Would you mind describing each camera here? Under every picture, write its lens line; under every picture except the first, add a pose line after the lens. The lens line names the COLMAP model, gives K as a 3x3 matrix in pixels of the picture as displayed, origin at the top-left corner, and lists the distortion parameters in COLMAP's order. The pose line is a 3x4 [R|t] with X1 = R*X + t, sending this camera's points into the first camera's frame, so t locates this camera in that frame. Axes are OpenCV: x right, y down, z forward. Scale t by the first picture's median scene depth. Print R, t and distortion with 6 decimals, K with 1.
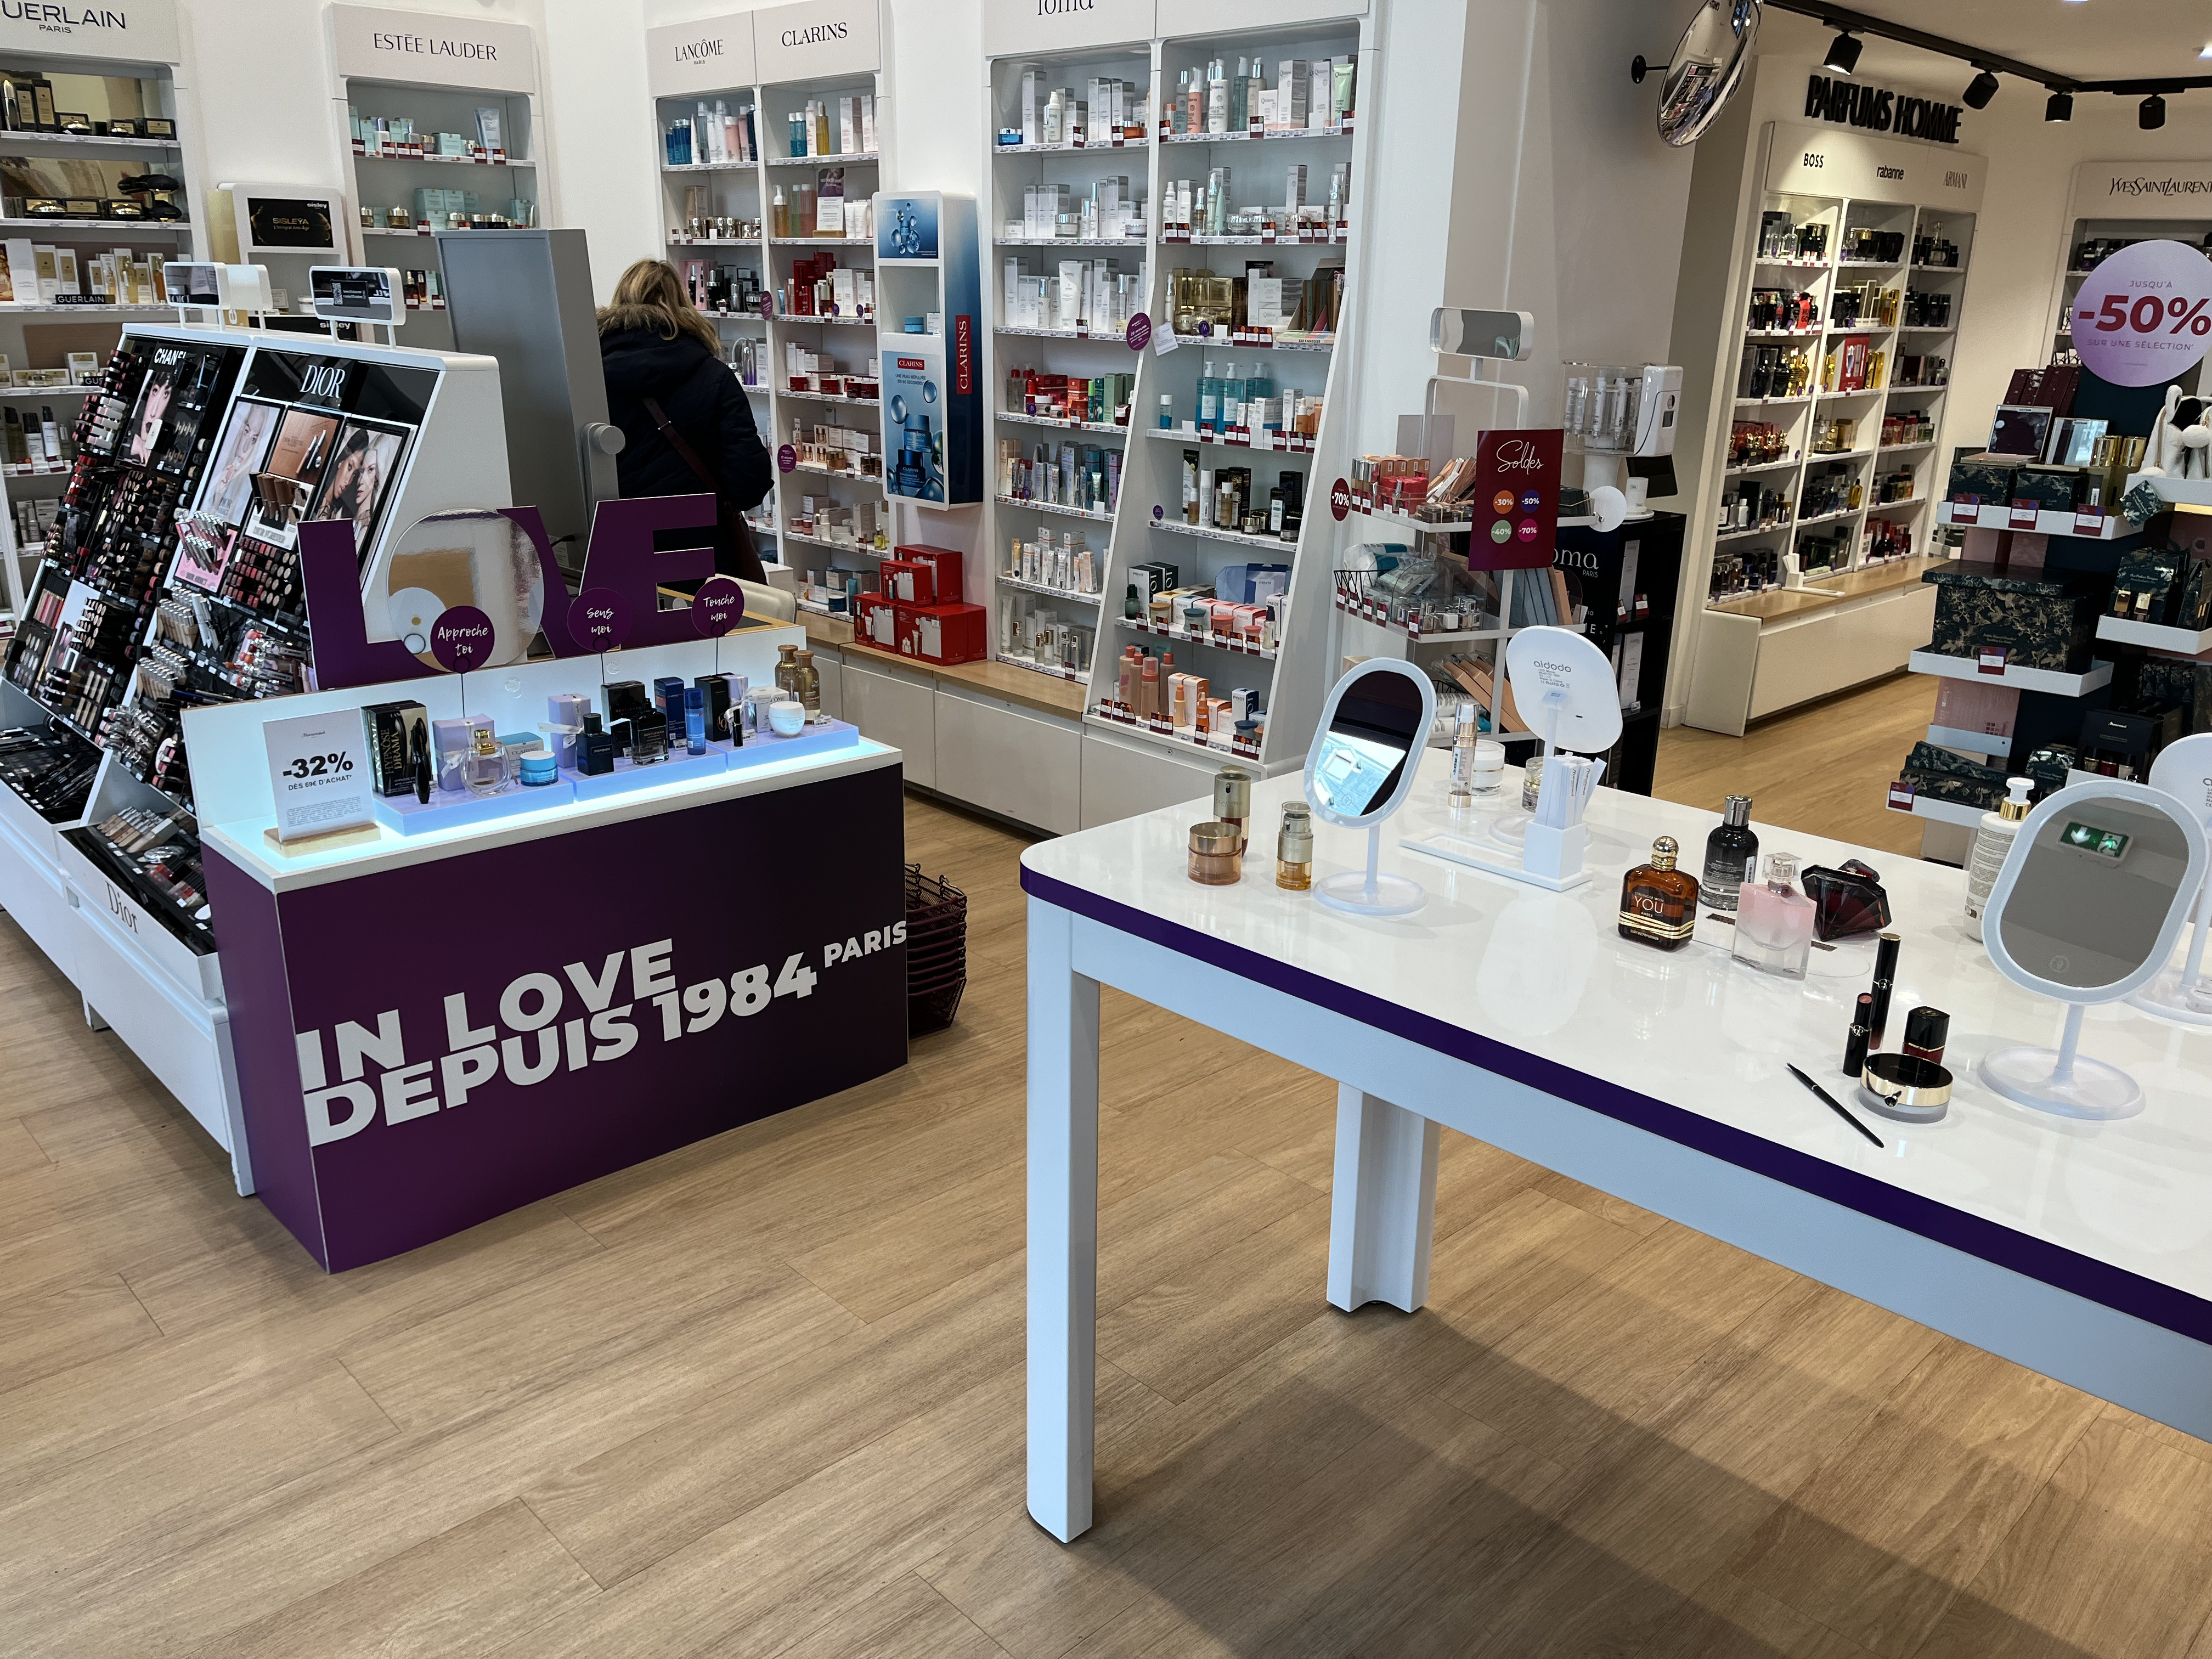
lens RADIAL K [[1679.8, 0, 1104.6], [0, 1679.8, 823.2], [0, 0, 1]] dist [0.082840, -0.124763]
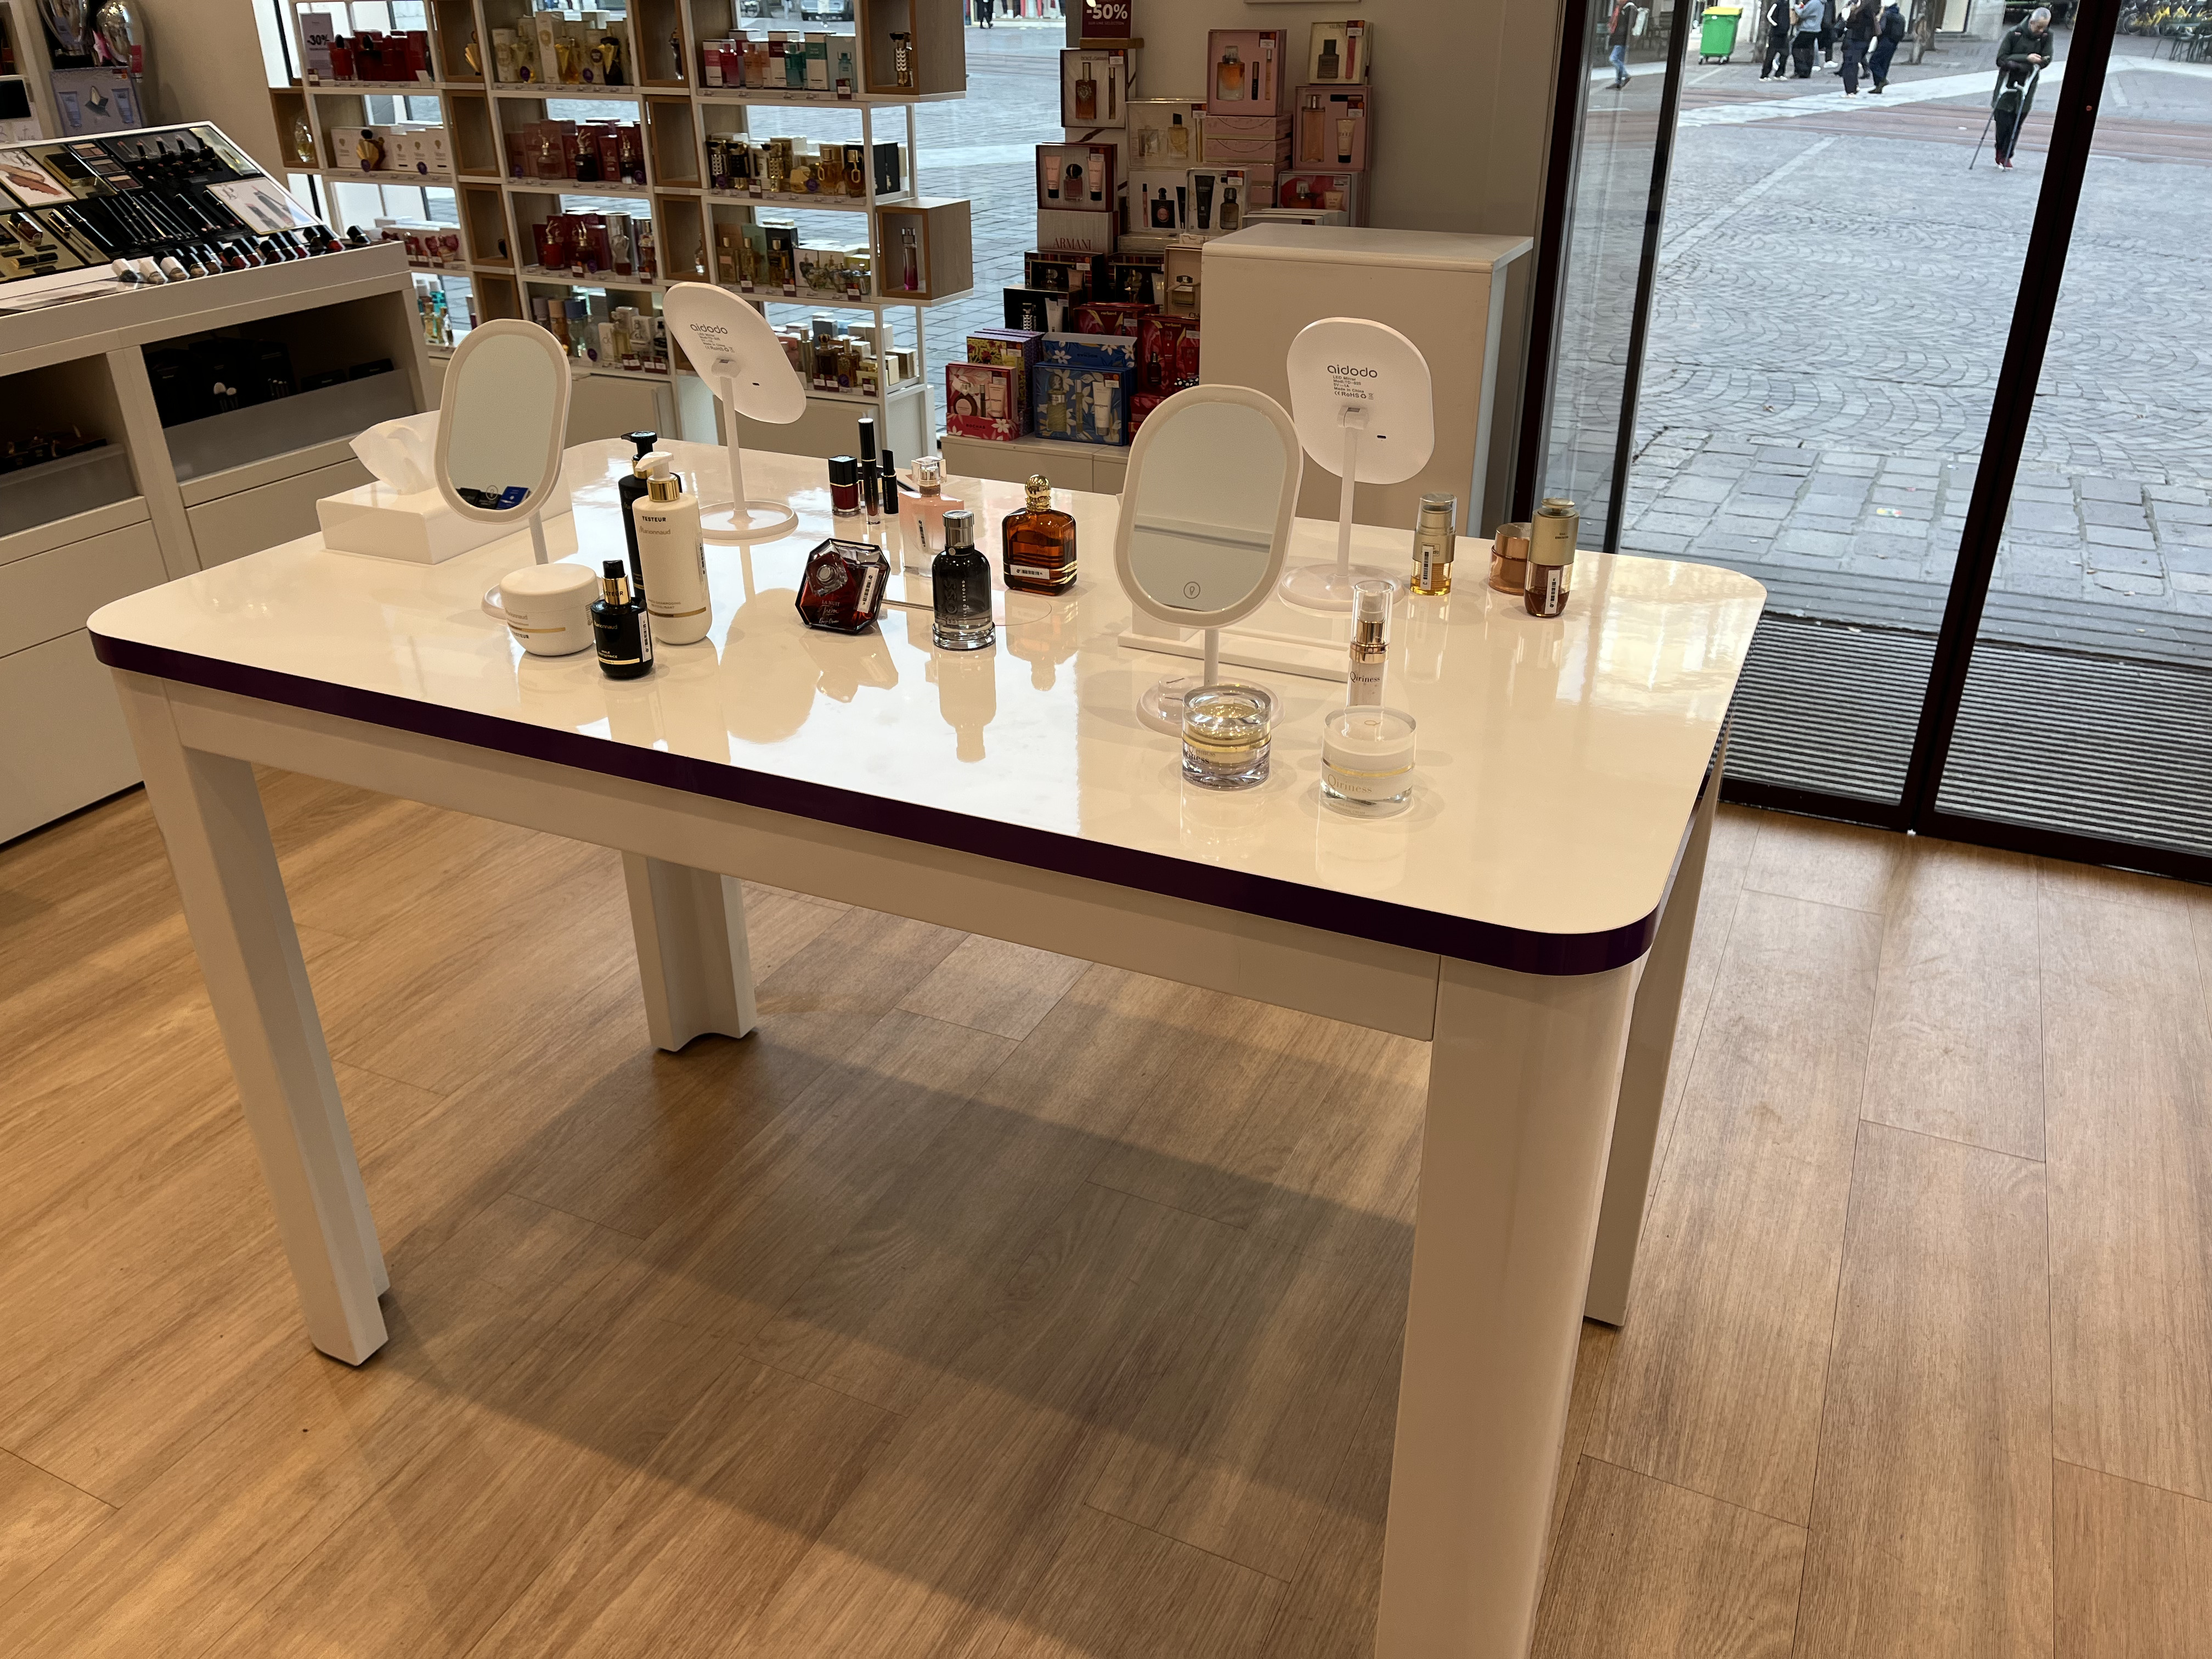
lens RADIAL K [[1678.5, 0, 1117.4], [0, 1678.5, 827.1], [0, 0, 1]] dist [0.075298, -0.108498]
pose [[-0.932019, 0.153742, -0.328182, 0.273705], [-0.117547, 0.728360, 0.675037, -0.216673], [0.342816, 0.667724, -0.660773, 0.771688]]
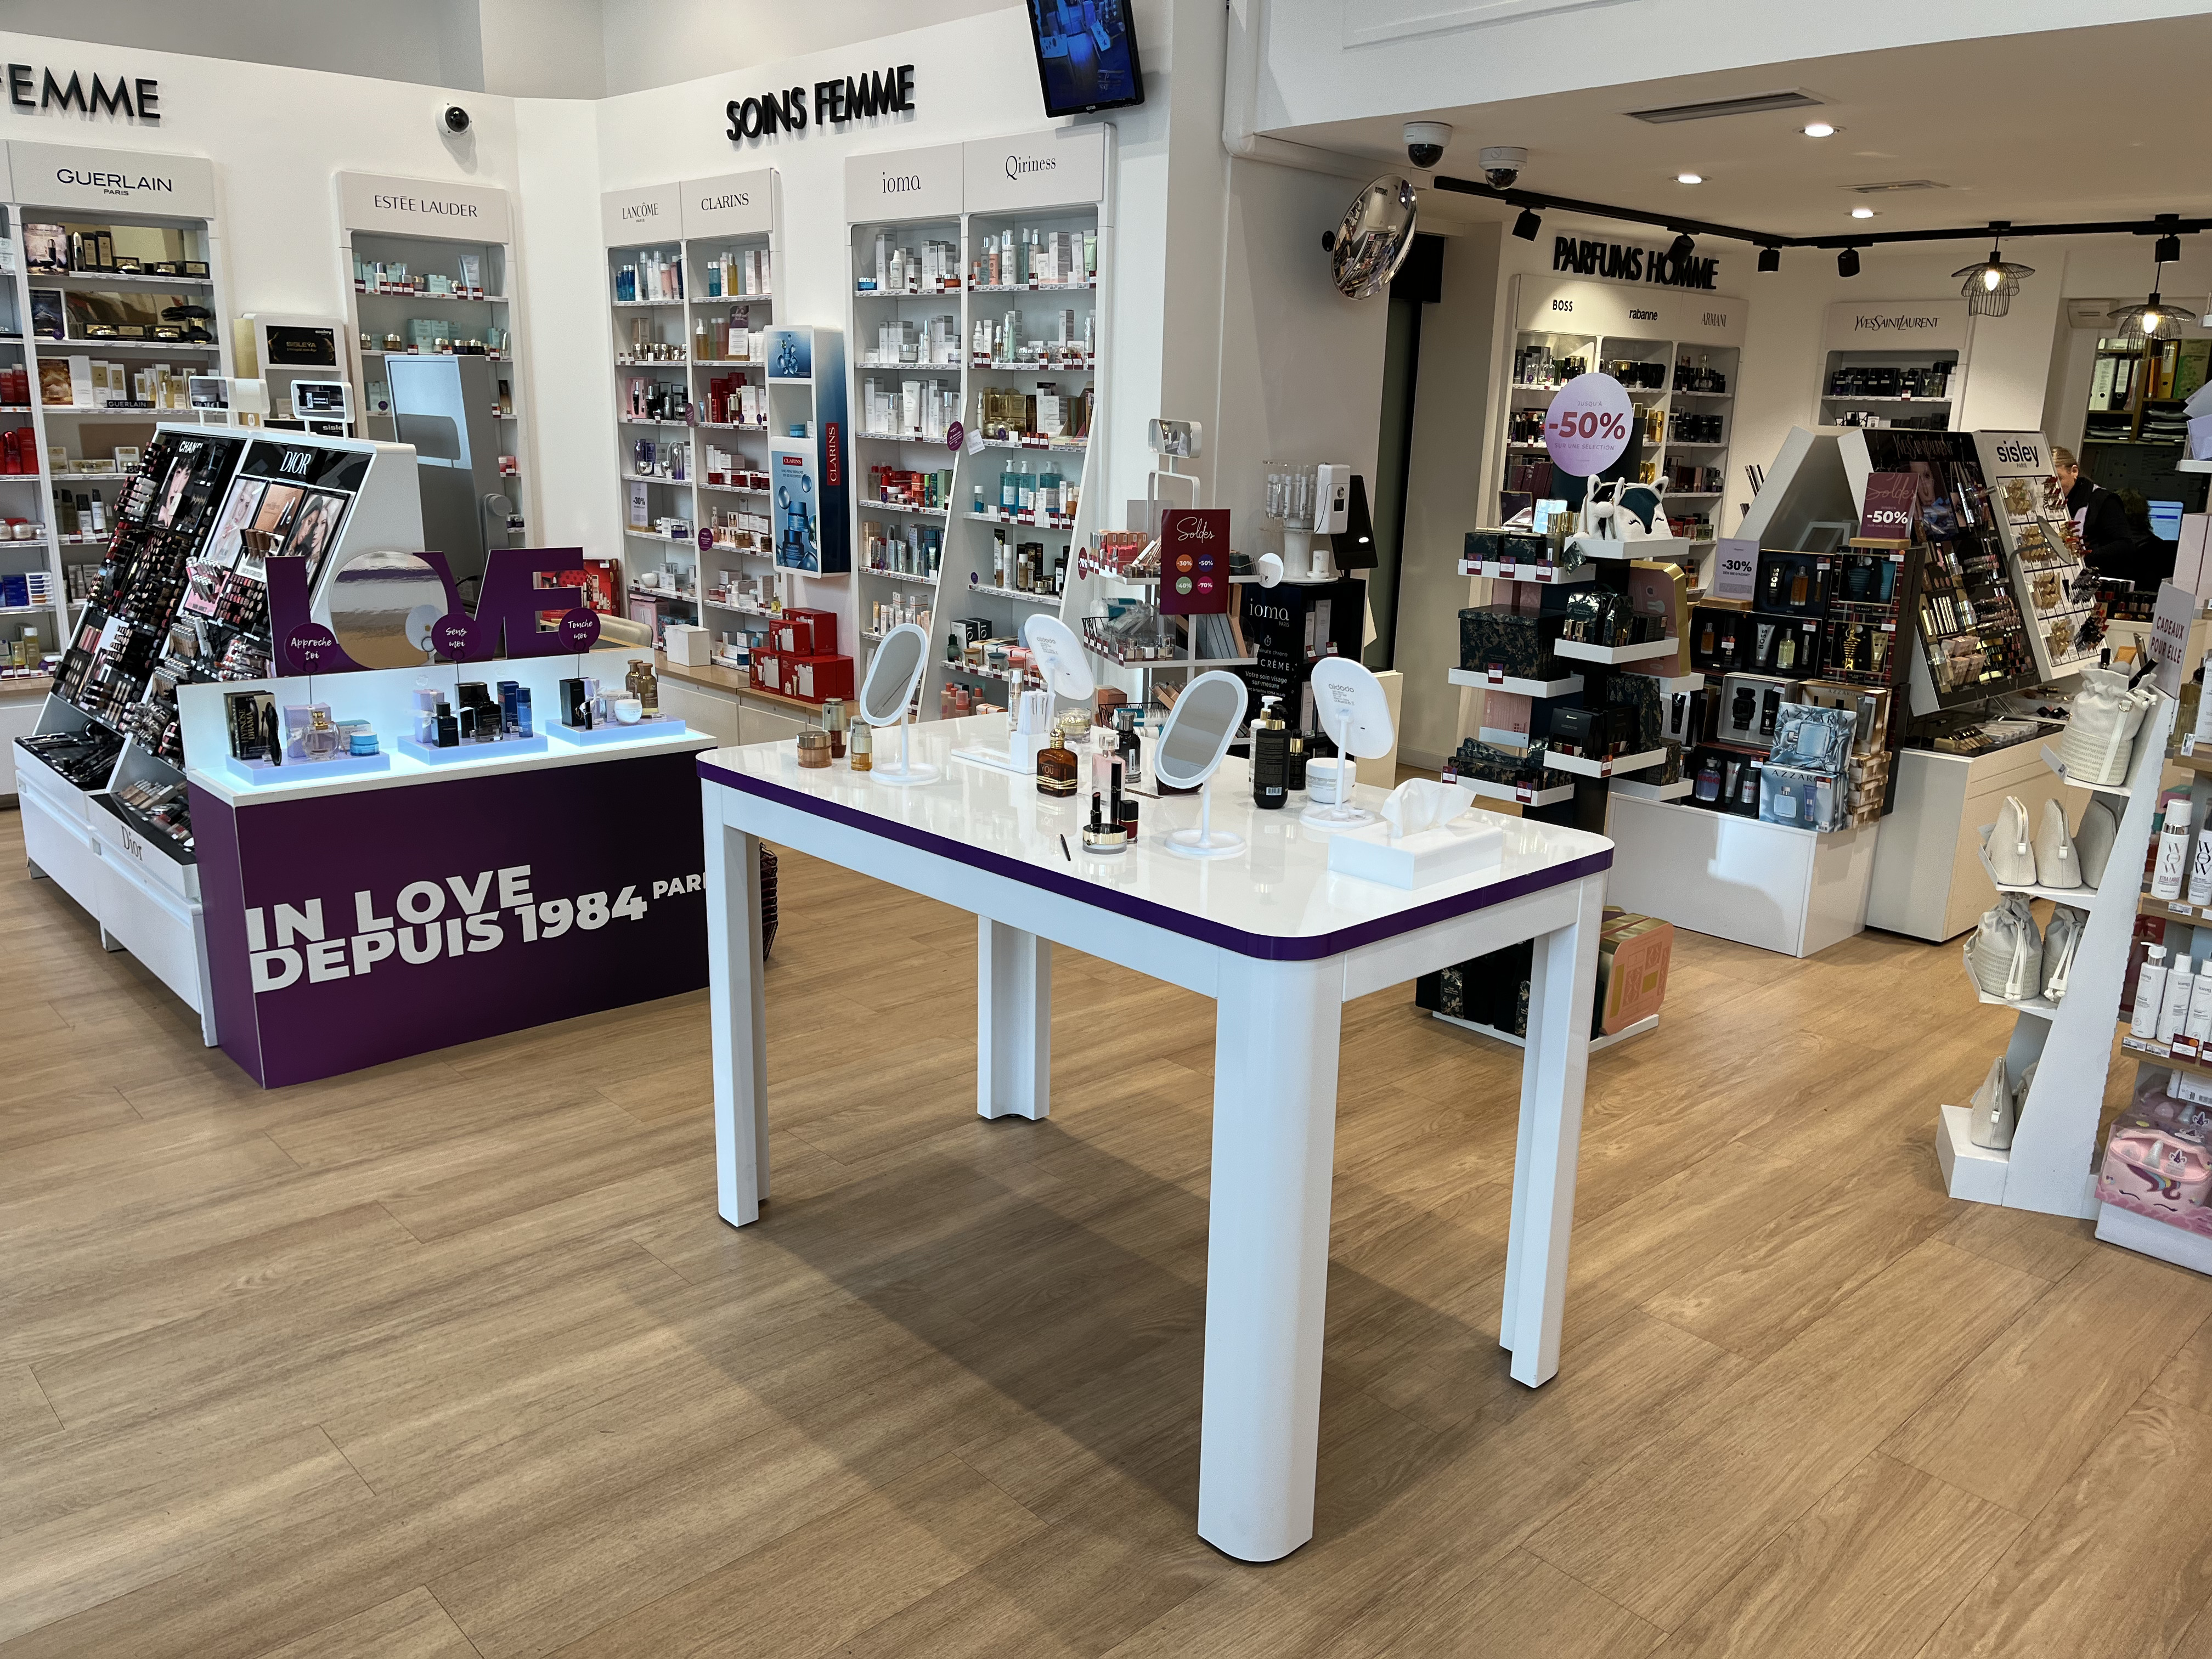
lens RADIAL K [[1678.5, 0, 1117.4], [0, 1678.5, 827.1], [0, 0, 1]] dist [0.075298, -0.108498]
pose [[0.999889, 0.010317, -0.010728, 0.175993], [-0.010964, 0.998004, -0.062199, 0.088915], [0.010065, 0.062310, 0.998006, -0.272791]]
